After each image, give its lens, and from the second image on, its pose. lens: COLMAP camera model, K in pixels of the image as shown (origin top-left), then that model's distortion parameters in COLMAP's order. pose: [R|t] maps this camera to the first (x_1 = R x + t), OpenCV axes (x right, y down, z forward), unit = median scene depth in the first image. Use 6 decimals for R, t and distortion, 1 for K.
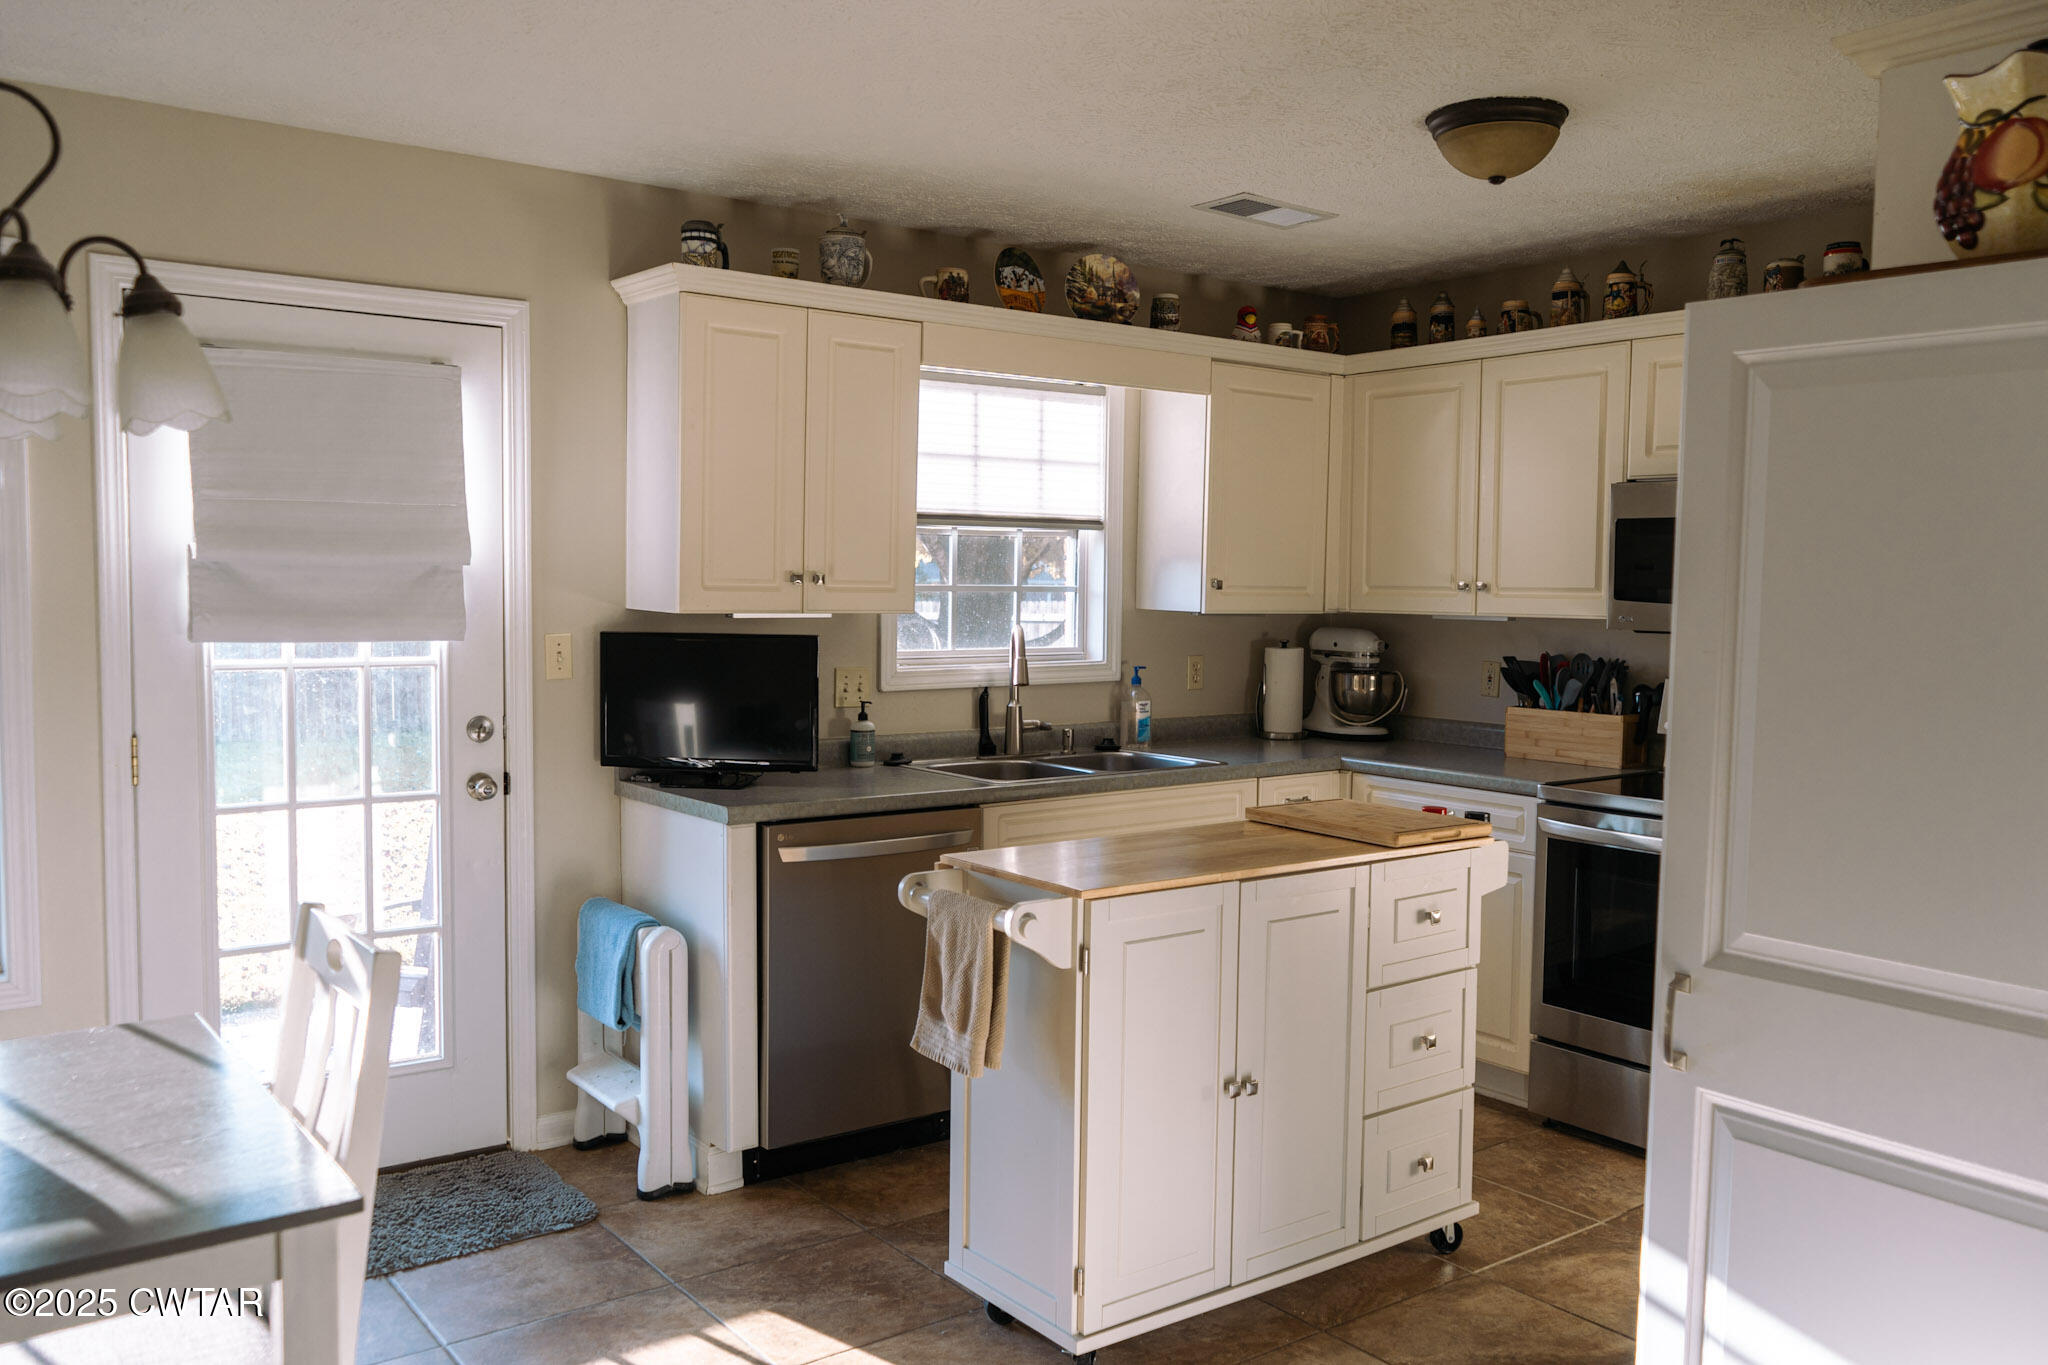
lens RADIAL K [[1678.9, 0, 1015.2], [0, 1678.9, 687.4], [0, 0, 1]] dist [-0.032488, 0.022224]
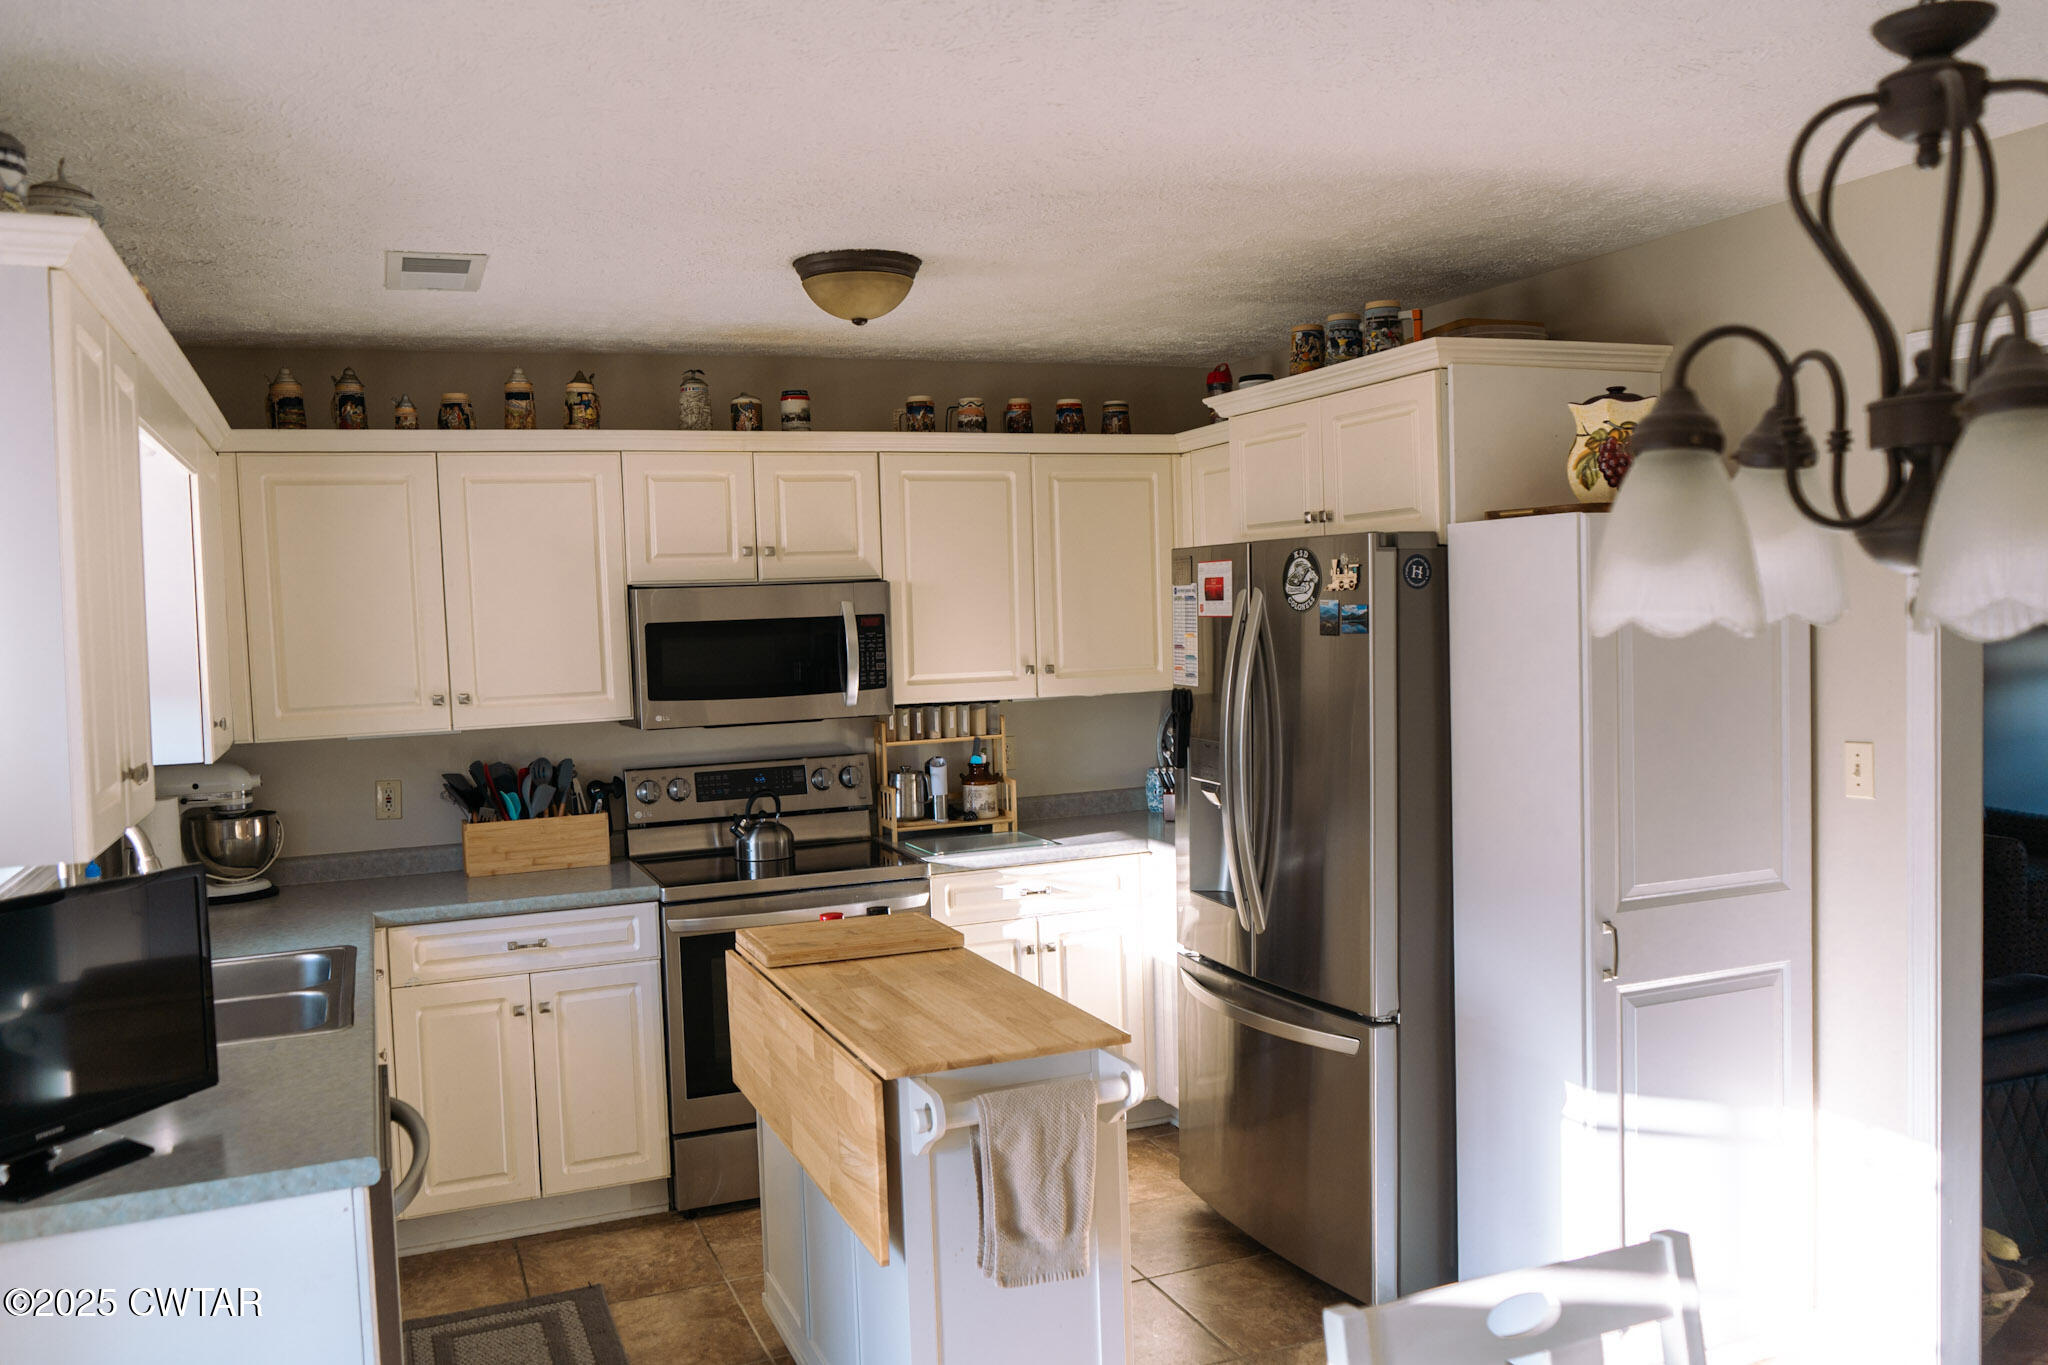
lens RADIAL K [[1678.9, 0, 1022.9], [0, 1678.9, 684.6], [0, 0, 1]] dist [-0.032488, 0.022224]
pose [[0.219227, -0.070676, 0.973111, -0.556151], [0.098817, 0.993853, 0.049921, -0.084367], [-0.970657, 0.085216, 0.224864, 0.495134]]
